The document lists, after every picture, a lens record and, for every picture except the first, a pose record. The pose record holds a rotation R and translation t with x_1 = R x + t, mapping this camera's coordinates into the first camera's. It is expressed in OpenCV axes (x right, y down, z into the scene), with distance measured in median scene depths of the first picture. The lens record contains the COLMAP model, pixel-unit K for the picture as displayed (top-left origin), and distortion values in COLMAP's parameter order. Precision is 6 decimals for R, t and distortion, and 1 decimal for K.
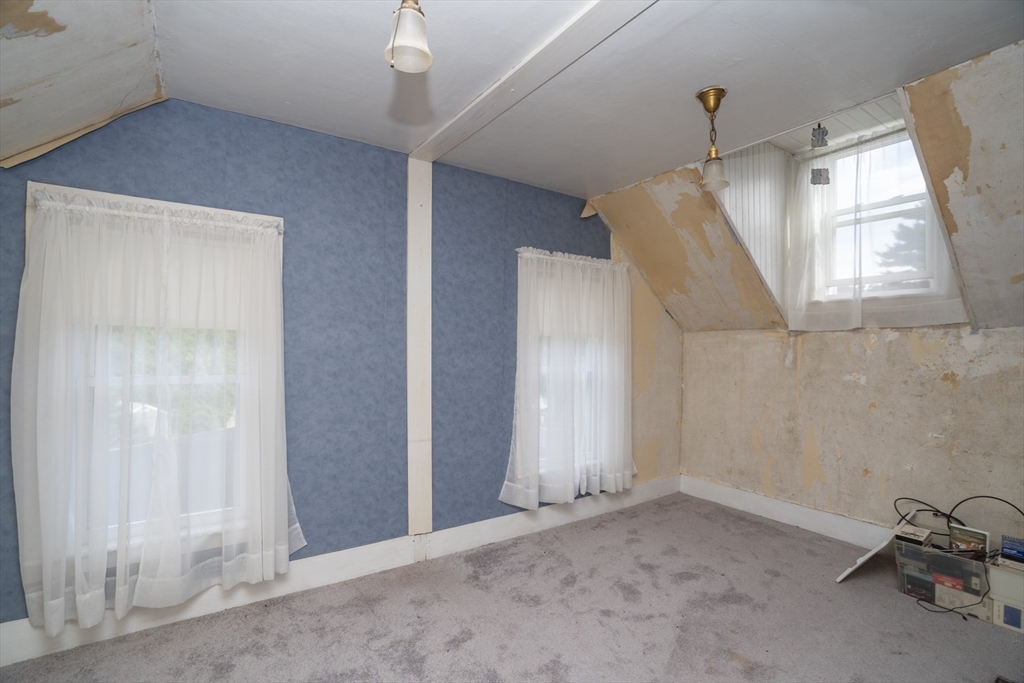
lens RADIAL K [[471.9, 0, 512.8], [0, 471.9, 341.9], [0, 0, 1]] dist [-0.050238, 0.019074]
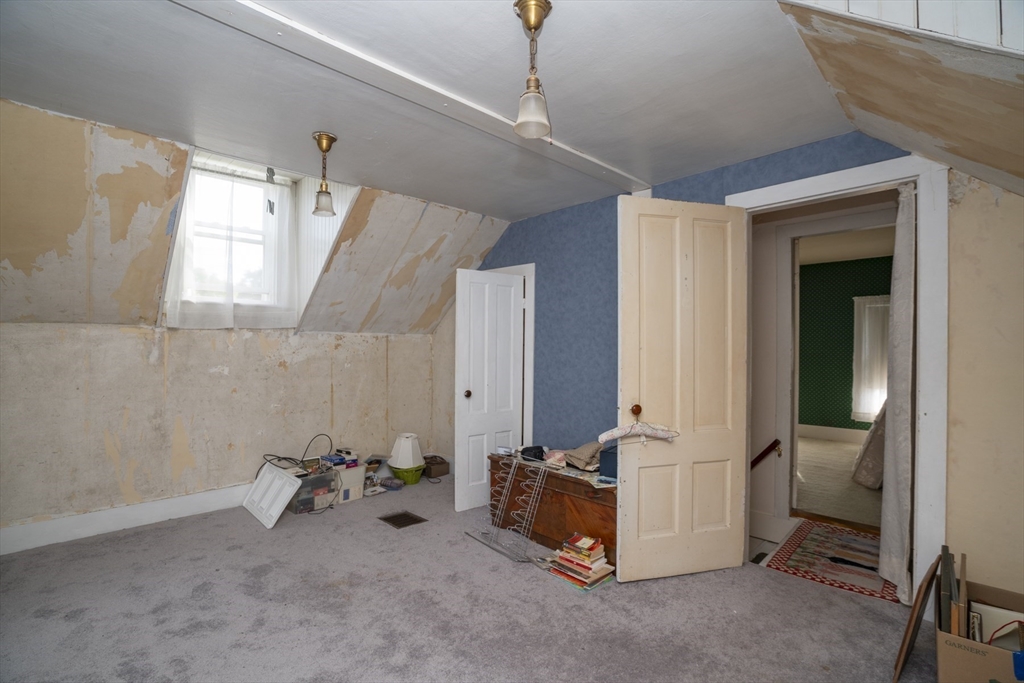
lens RADIAL K [[471.9, 0, 512.8], [0, 471.9, 341.9], [0, 0, 1]] dist [-0.050238, 0.019074]
pose [[-0.179298, -0.004726, 0.983783, -0.576787], [-0.013791, 0.999902, 0.002290, -0.006394], [-0.983698, -0.013156, -0.179346, 0.488746]]
